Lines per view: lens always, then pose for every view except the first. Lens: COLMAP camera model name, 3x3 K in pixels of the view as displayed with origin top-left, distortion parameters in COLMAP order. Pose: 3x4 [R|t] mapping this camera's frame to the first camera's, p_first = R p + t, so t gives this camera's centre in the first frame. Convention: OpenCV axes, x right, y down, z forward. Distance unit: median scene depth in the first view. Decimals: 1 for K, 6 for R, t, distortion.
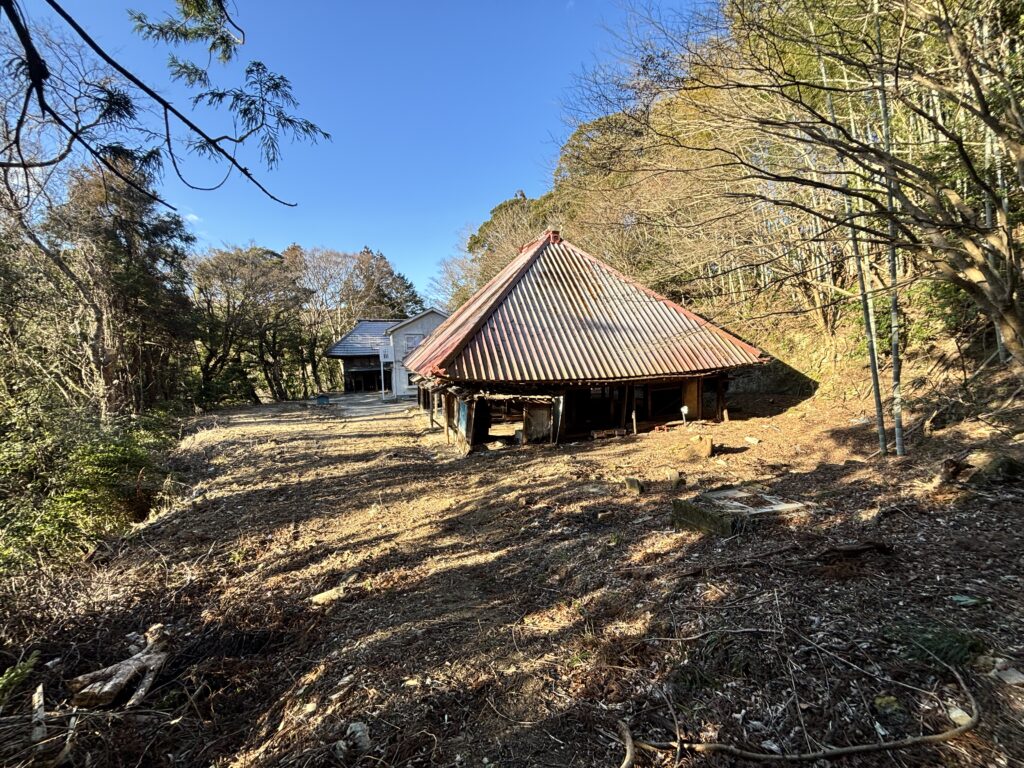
lens RADIAL K [[414.8, 0, 512.0], [0, 414.8, 384.0], [0, 0, 1]] dist [0.002757, 0.000202]
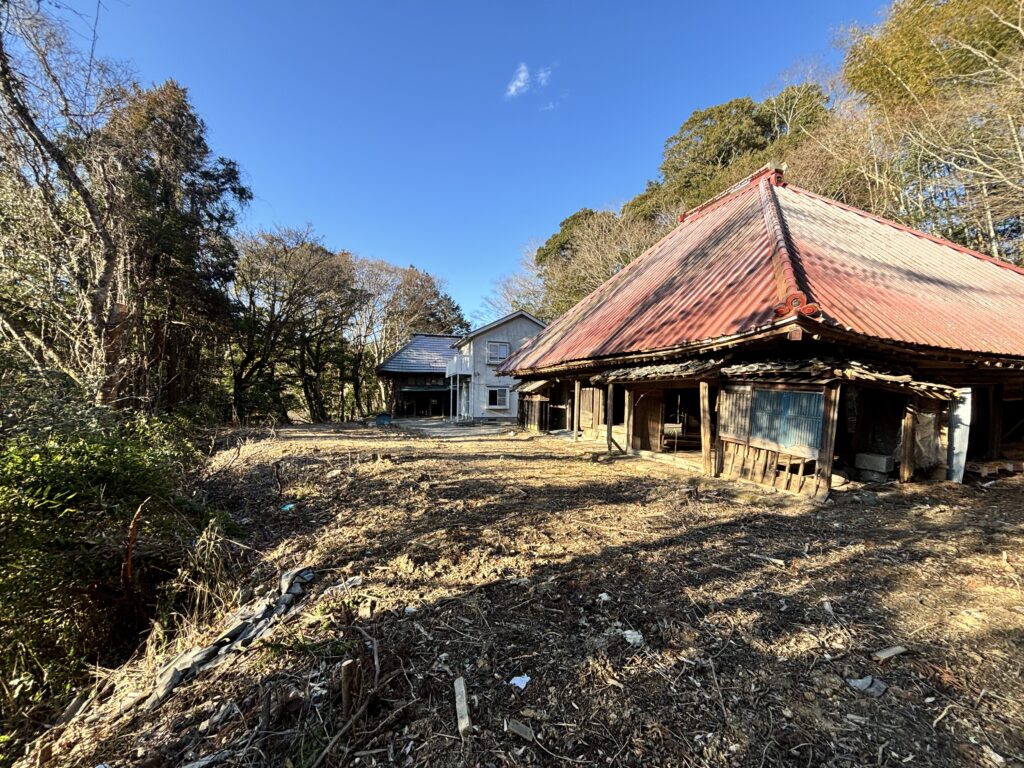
lens RADIAL K [[414.8, 0, 512.0], [0, 414.8, 384.0], [0, 0, 1]] dist [0.002757, 0.000202]
pose [[0.999077, 0.033613, -0.026748, -0.255733], [-0.036197, 0.994037, -0.102858, 0.058305], [0.023131, 0.103732, 0.994336, 0.289385]]
